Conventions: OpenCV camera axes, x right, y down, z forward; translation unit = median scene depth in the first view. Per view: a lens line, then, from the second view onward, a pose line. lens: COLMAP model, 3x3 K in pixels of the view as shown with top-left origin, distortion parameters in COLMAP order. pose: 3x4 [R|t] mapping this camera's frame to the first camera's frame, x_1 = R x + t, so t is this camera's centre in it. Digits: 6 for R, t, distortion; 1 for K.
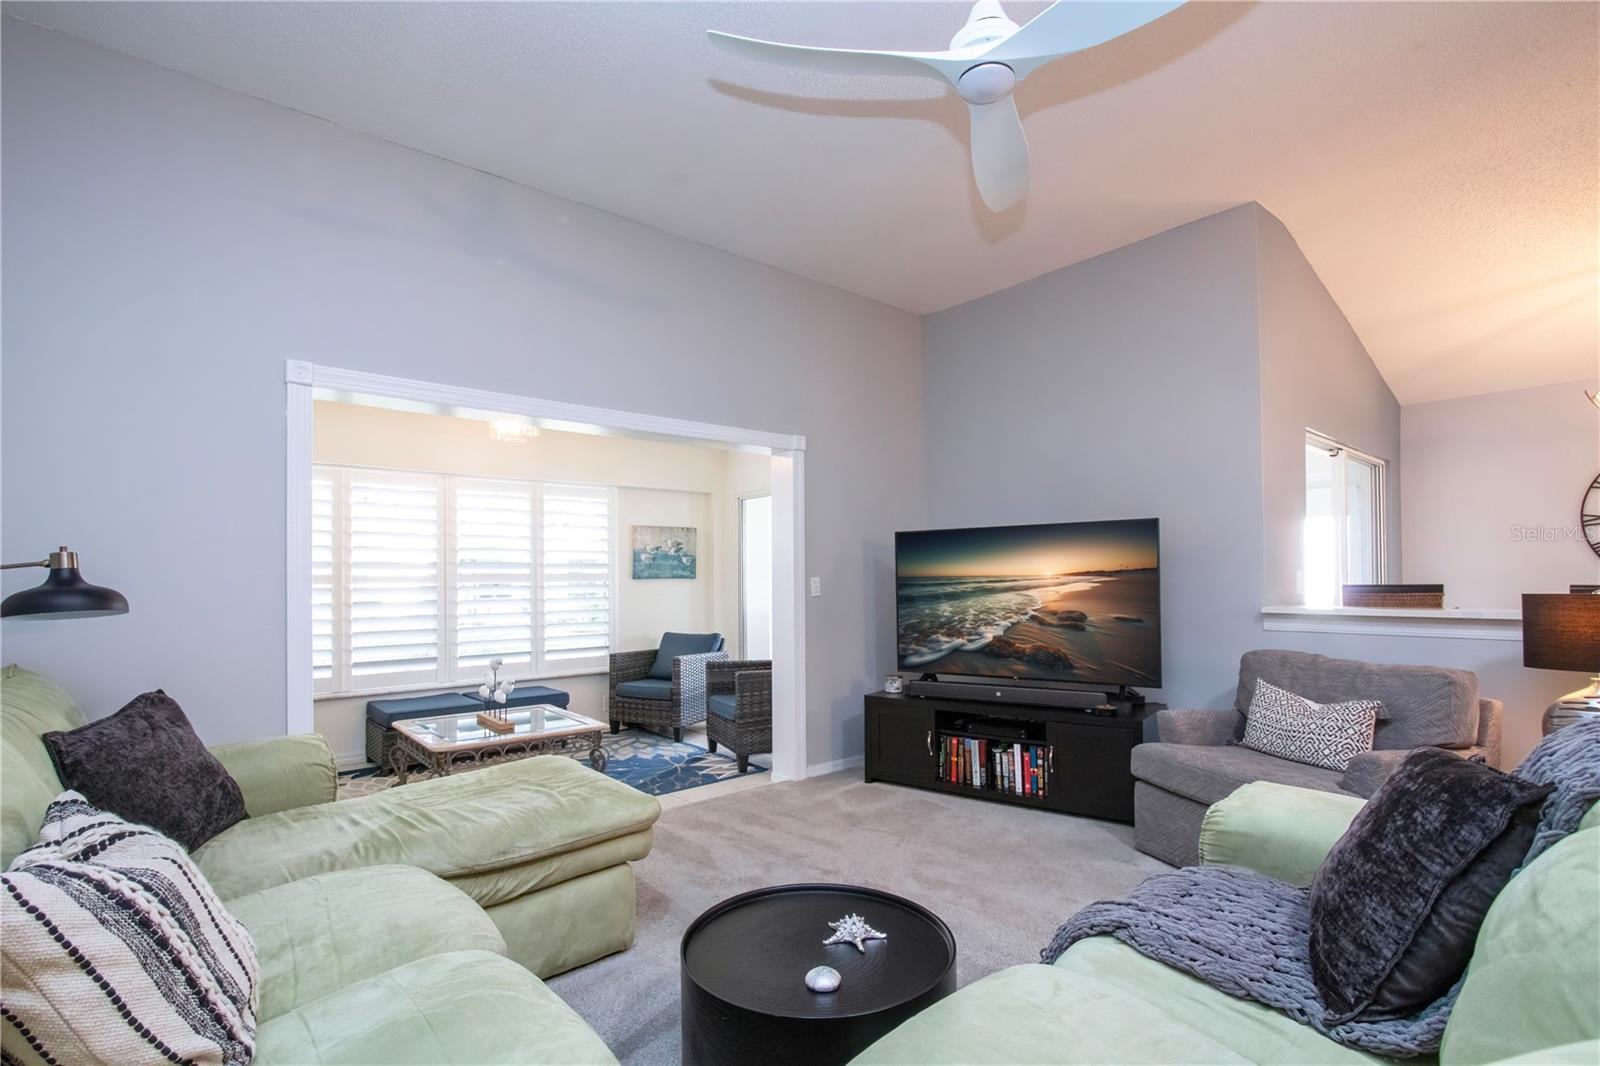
lens RADIAL K [[769.4, 0, 788.9], [0, 769.4, 576.1], [0, 0, 1]] dist [-0.018163, 0.001254]
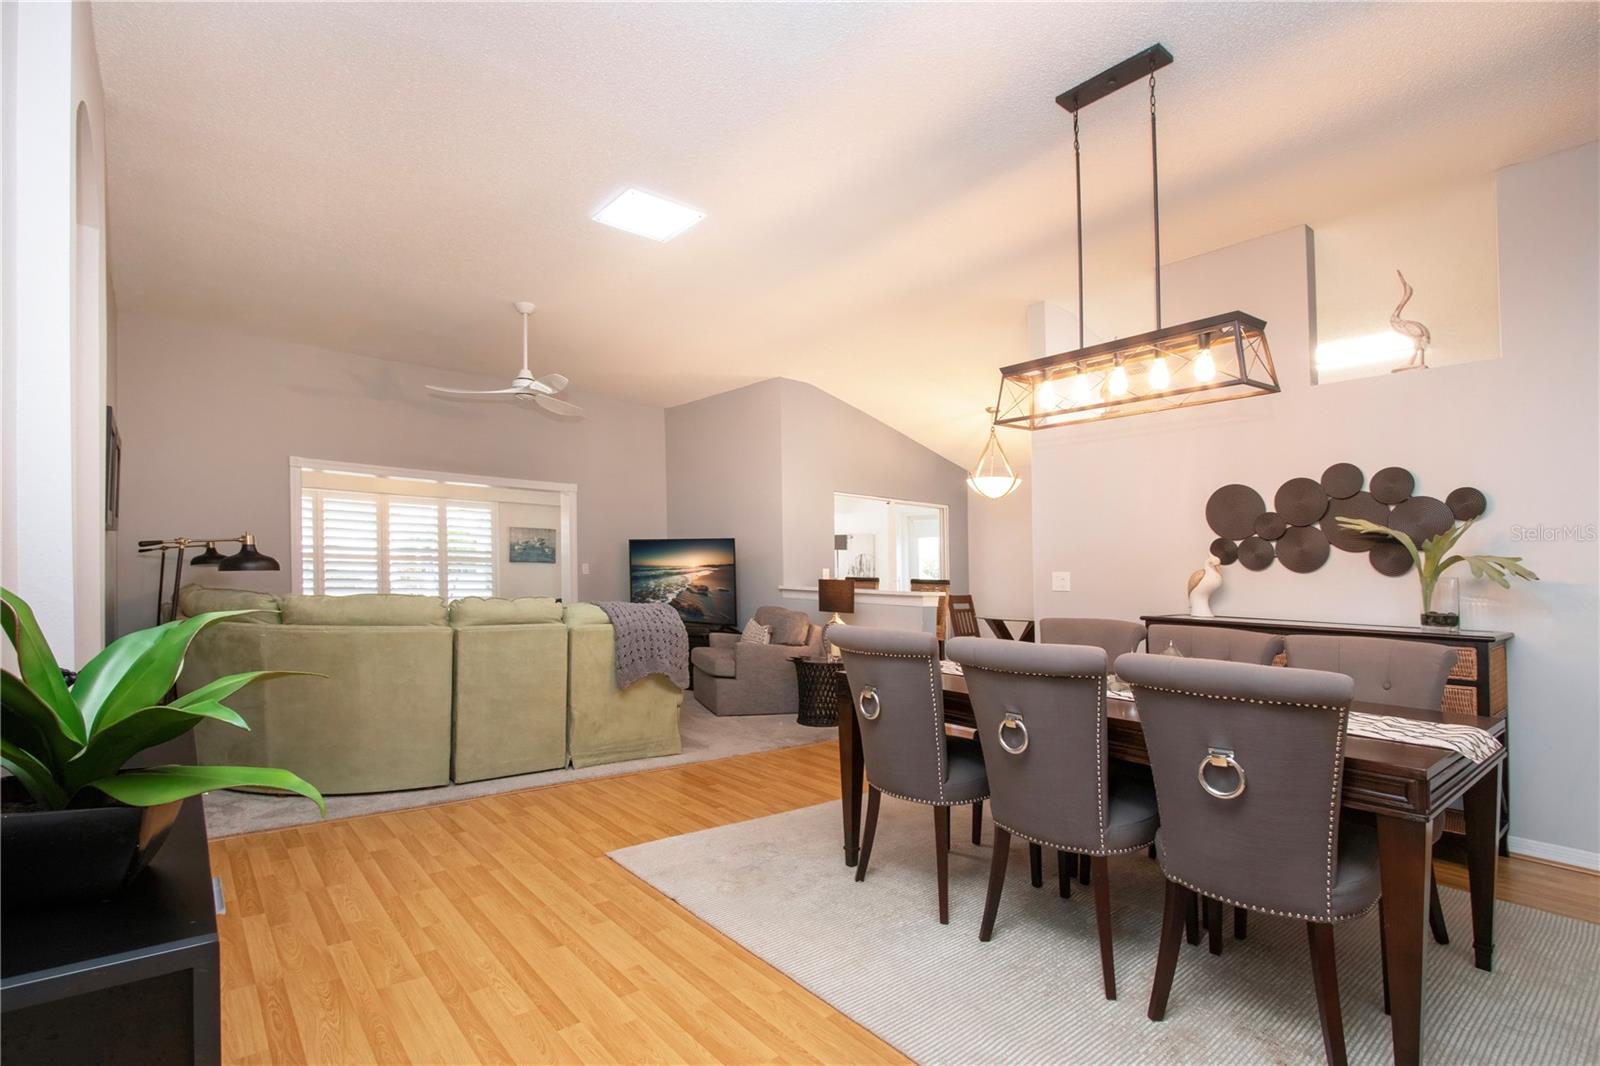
lens RADIAL K [[769.4, 0, 791.8], [0, 769.4, 559.6], [0, 0, 1]] dist [-0.018163, 0.001254]
pose [[0.999418, 0.034106, 0.000661, 0.453161], [-0.034094, 0.999339, -0.012622, -0.001342], [-0.001091, 0.012593, 0.999920, -0.681610]]
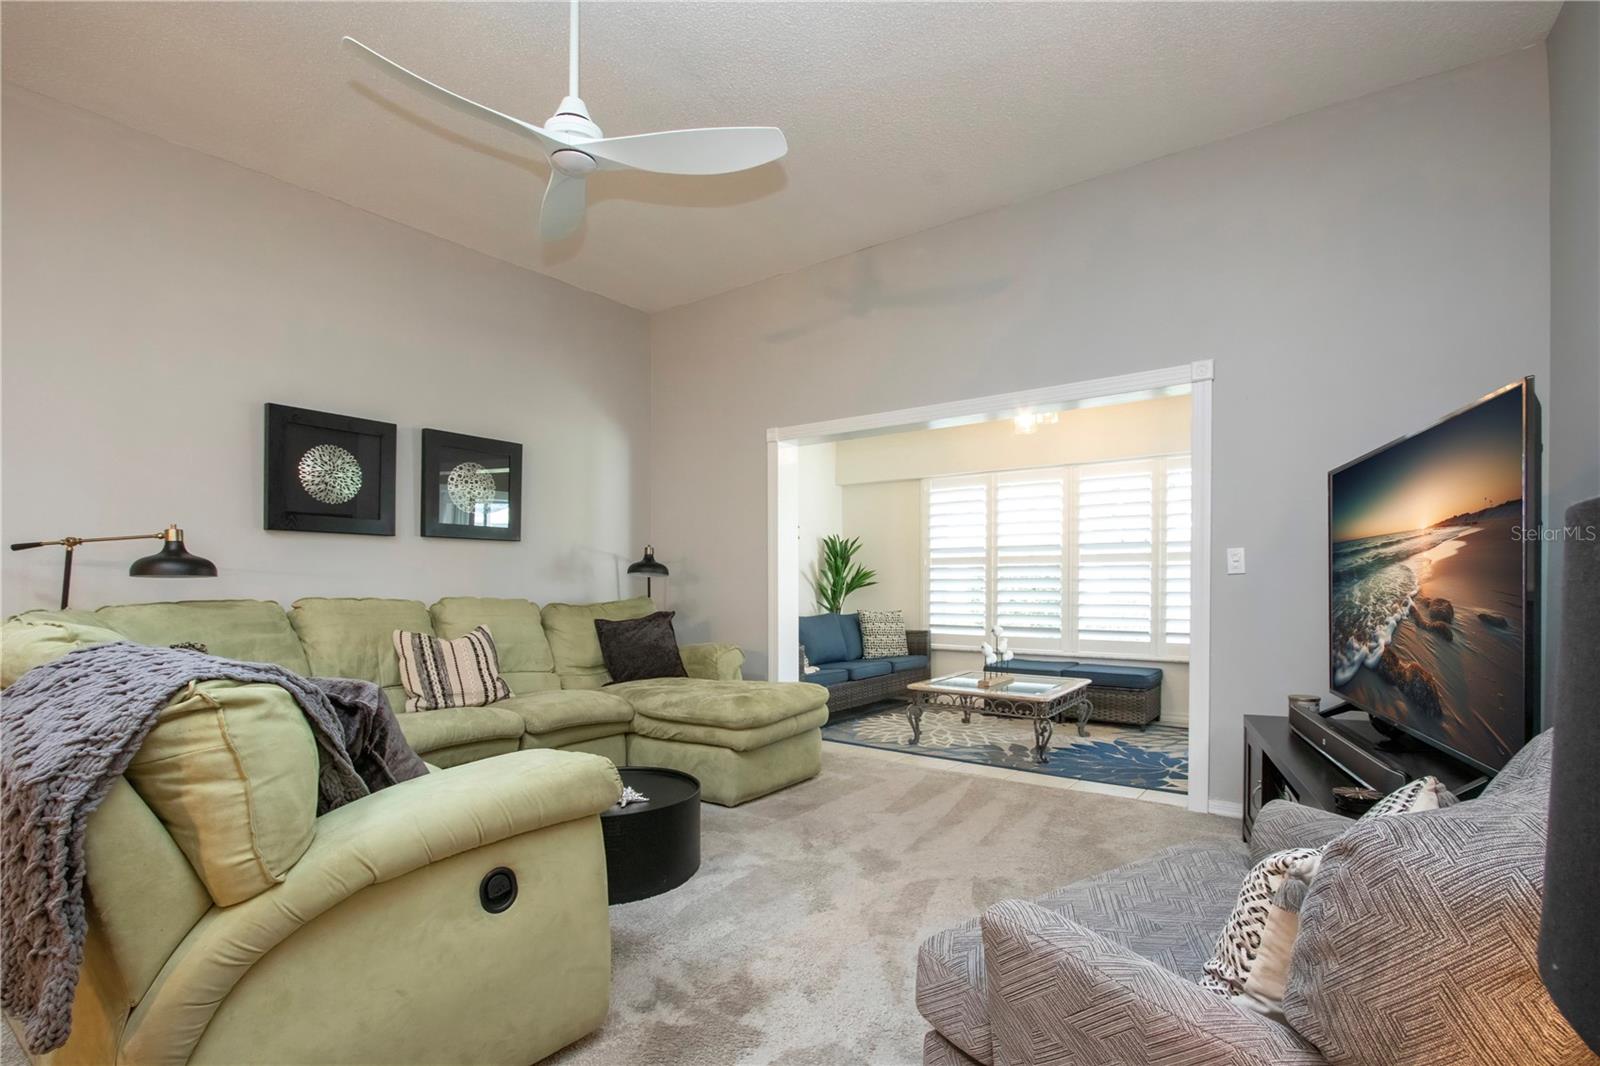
lens RADIAL K [[769.4, 0, 787.3], [0, 769.4, 588.3], [0, 0, 1]] dist [-0.018163, 0.001254]
pose [[0.207862, 0.020312, -0.977947, 0.586369], [0.008020, 0.999715, 0.022469, 0.018932], [0.978125, -0.012514, 0.207640, 0.385746]]
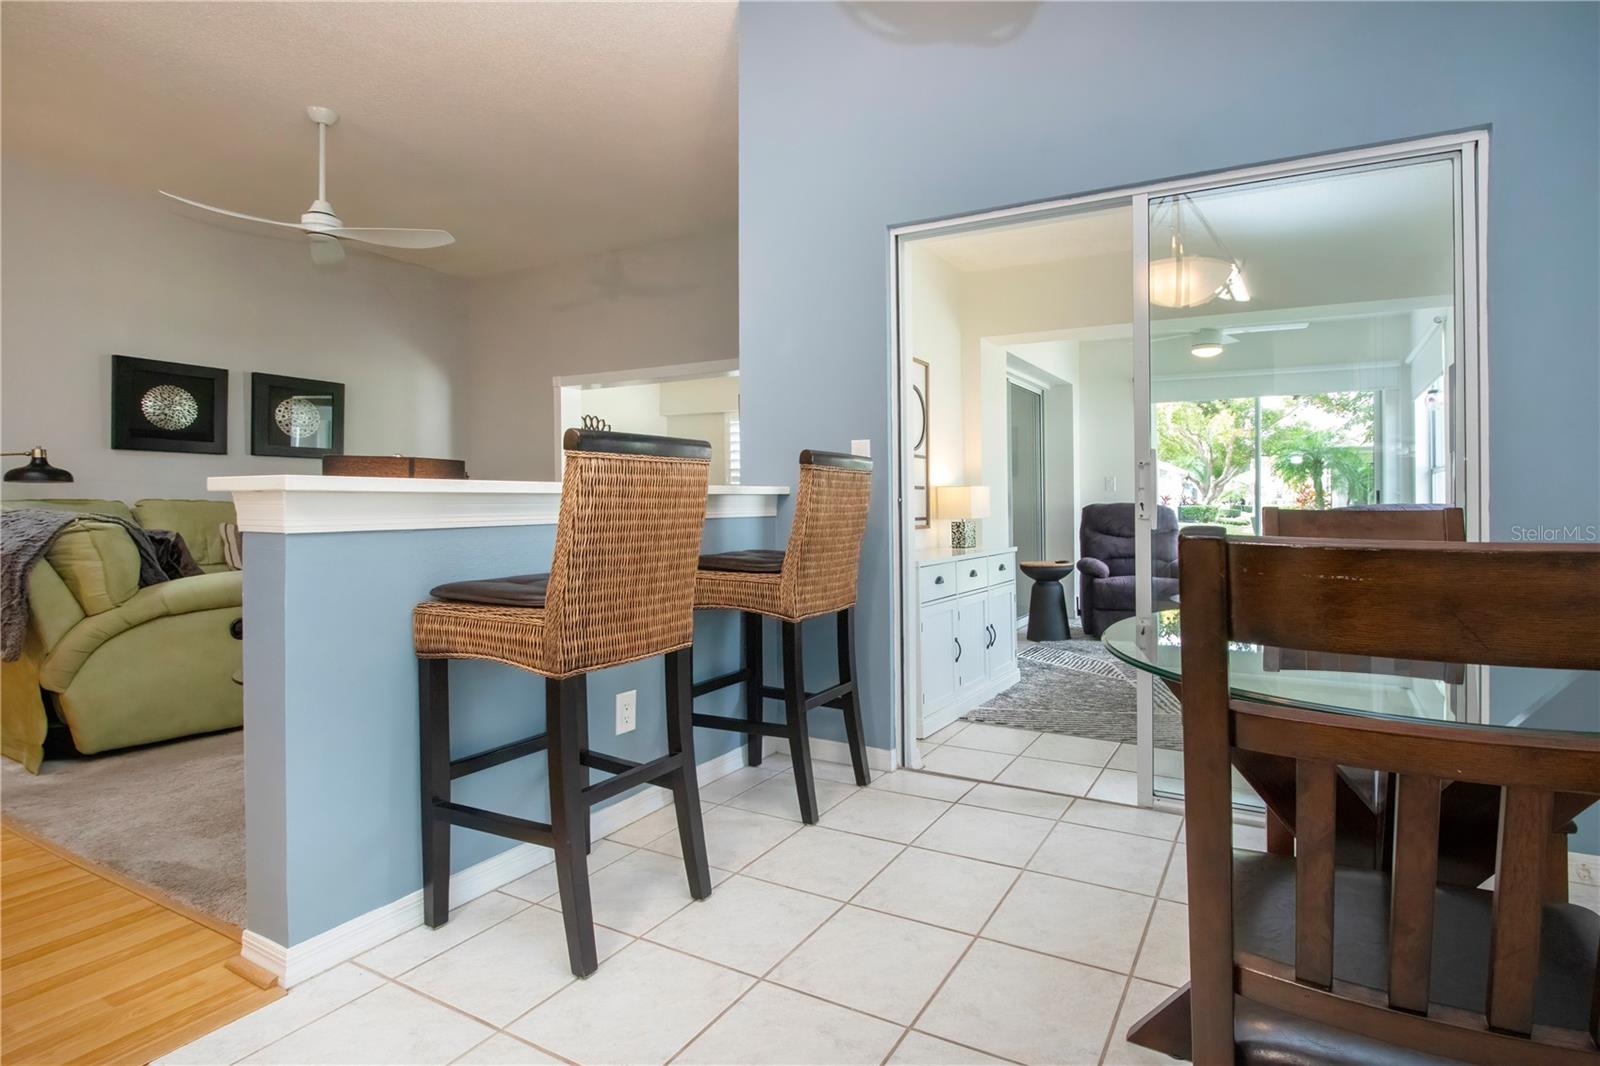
lens RADIAL K [[769.4, 0, 893.6], [0, 769.4, 508.7], [0, 0, 1]] dist [-0.018163, 0.001254]
pose [[0.399885, 0.020476, -0.916337, 1.035296], [0.004119, 0.999700, 0.024136, 0.031854], [0.916556, -0.013426, 0.399680, 0.570524]]
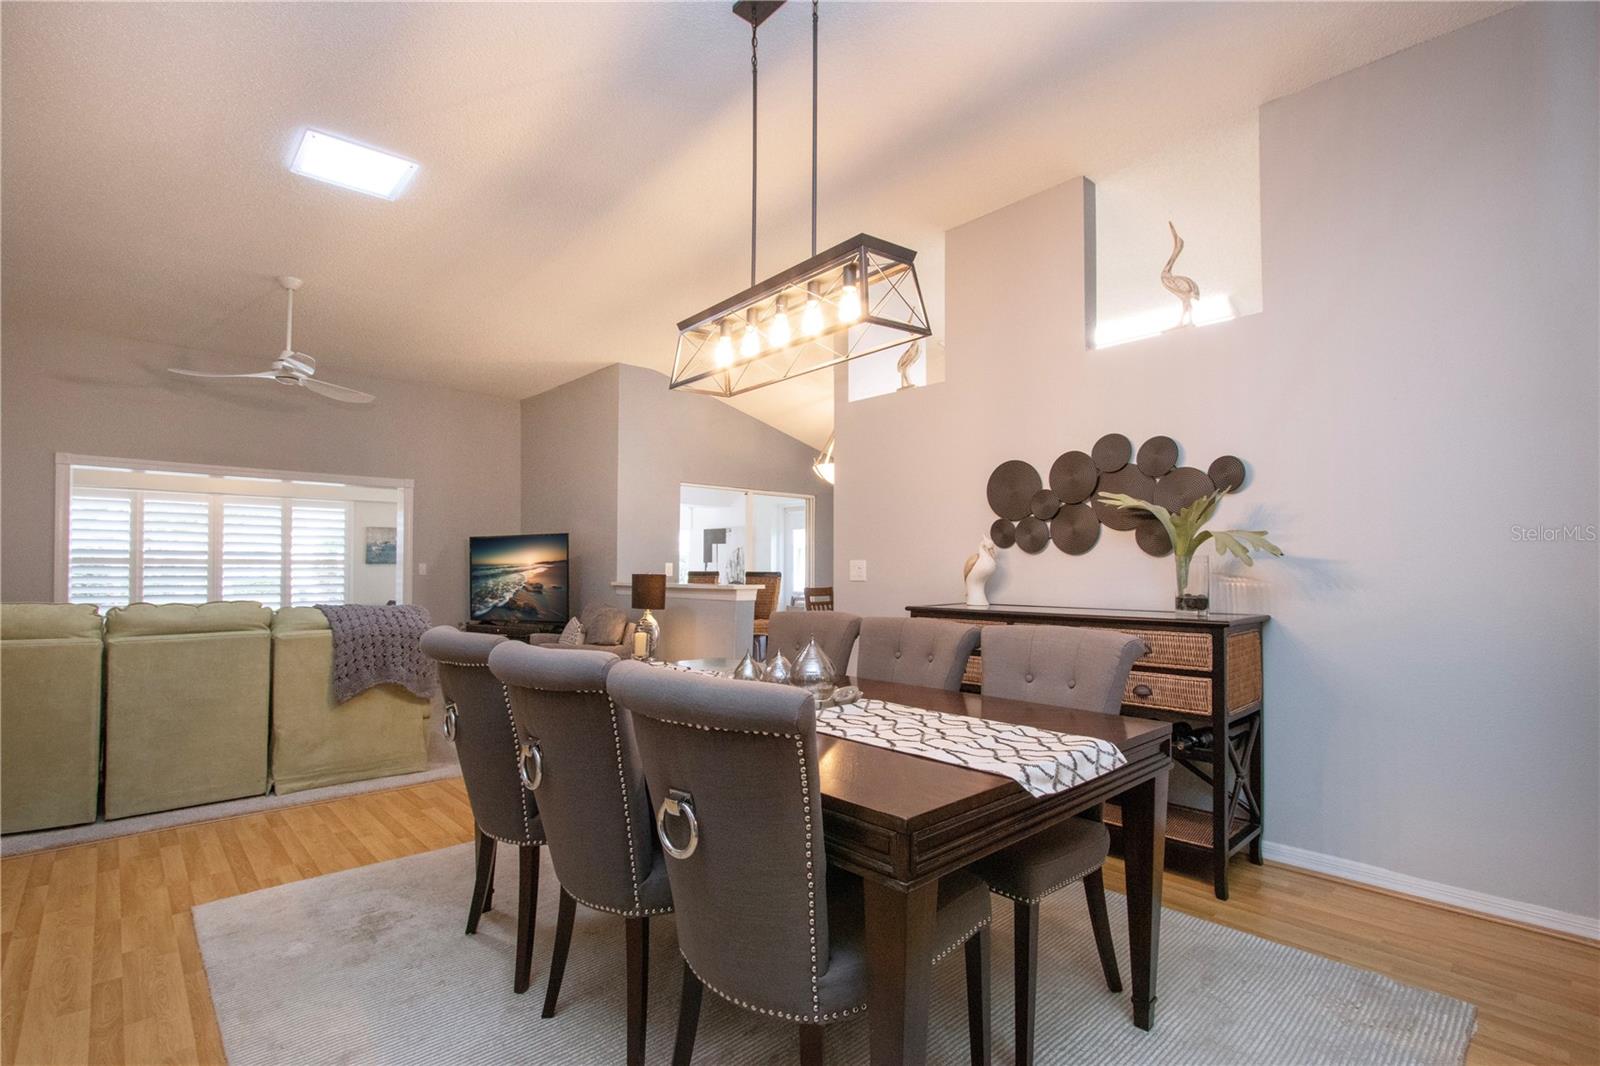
lens RADIAL K [[747.0, 0, 794.6], [0, 747.0, 565.5], [0, 0, 1]] dist [-0.015502, 0.001628]
pose [[0.998311, 0.011596, 0.056930, 0.670182], [-0.011567, 0.999933, -0.000839, -0.001706], [-0.056936, 0.000179, 0.998378, -0.586138]]
